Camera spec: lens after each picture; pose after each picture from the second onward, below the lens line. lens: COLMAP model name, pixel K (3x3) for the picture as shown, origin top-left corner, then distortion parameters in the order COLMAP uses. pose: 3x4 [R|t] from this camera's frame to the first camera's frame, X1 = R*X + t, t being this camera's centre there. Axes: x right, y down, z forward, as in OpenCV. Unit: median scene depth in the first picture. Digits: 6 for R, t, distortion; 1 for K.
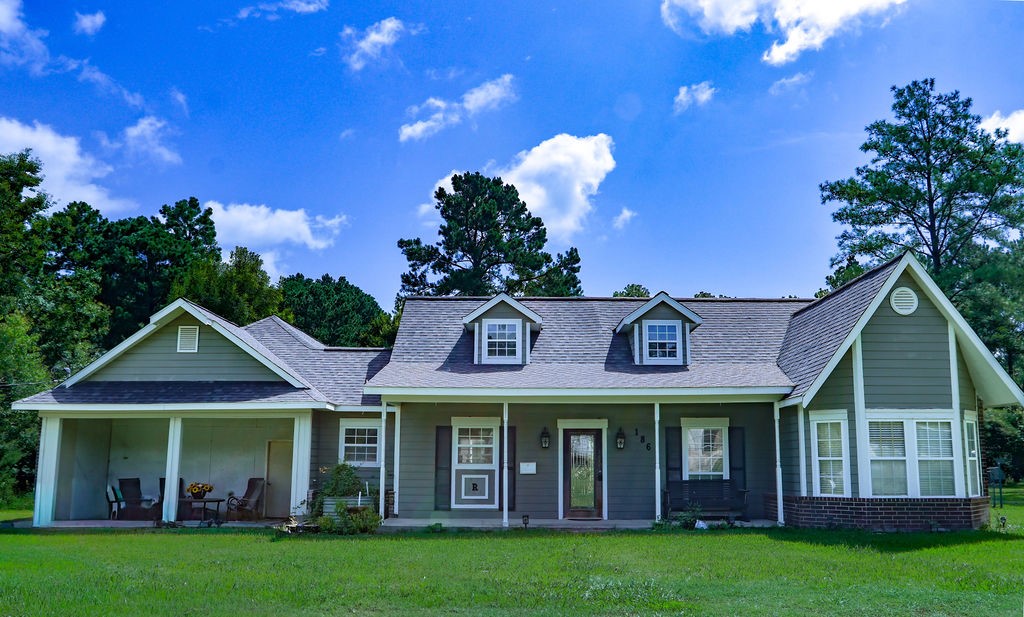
lens RADIAL K [[916.9, 0, 549.6], [0, 916.9, 308.7], [0, 0, 1]] dist [-0.066174, -0.000952]
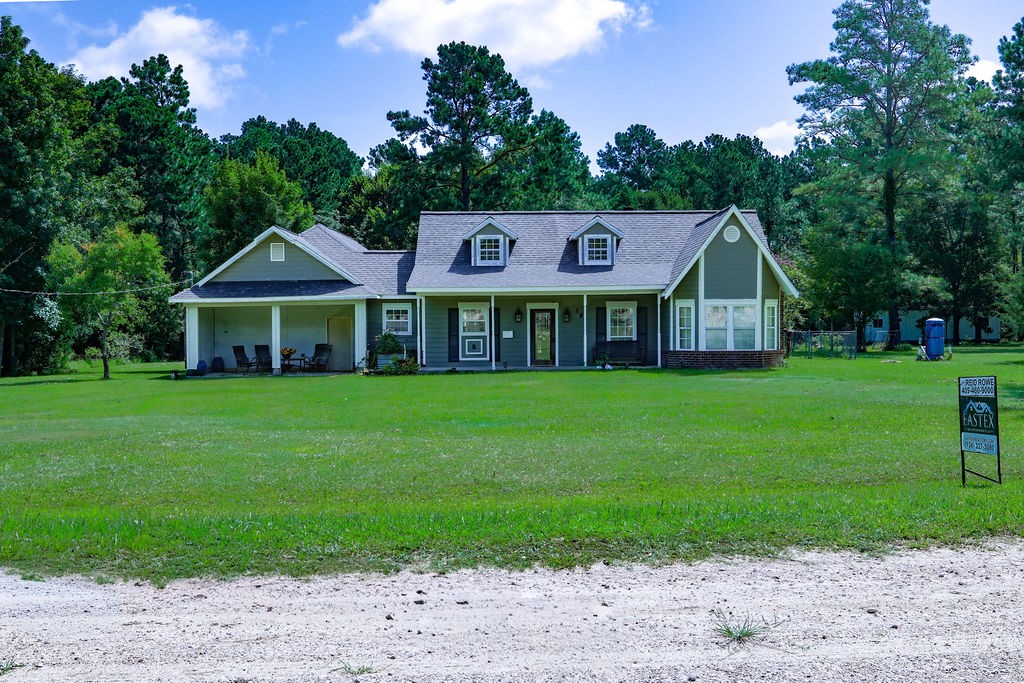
lens RADIAL K [[1046.5, 0, 512.0], [0, 1046.5, 341.5], [0, 0, 1]] dist [-0.161589, -0.002087]
pose [[0.999347, -0.010887, -0.034456, 0.041162], [0.016994, 0.983106, 0.182245, -0.128165], [0.031889, -0.182711, 0.982649, -0.695565]]
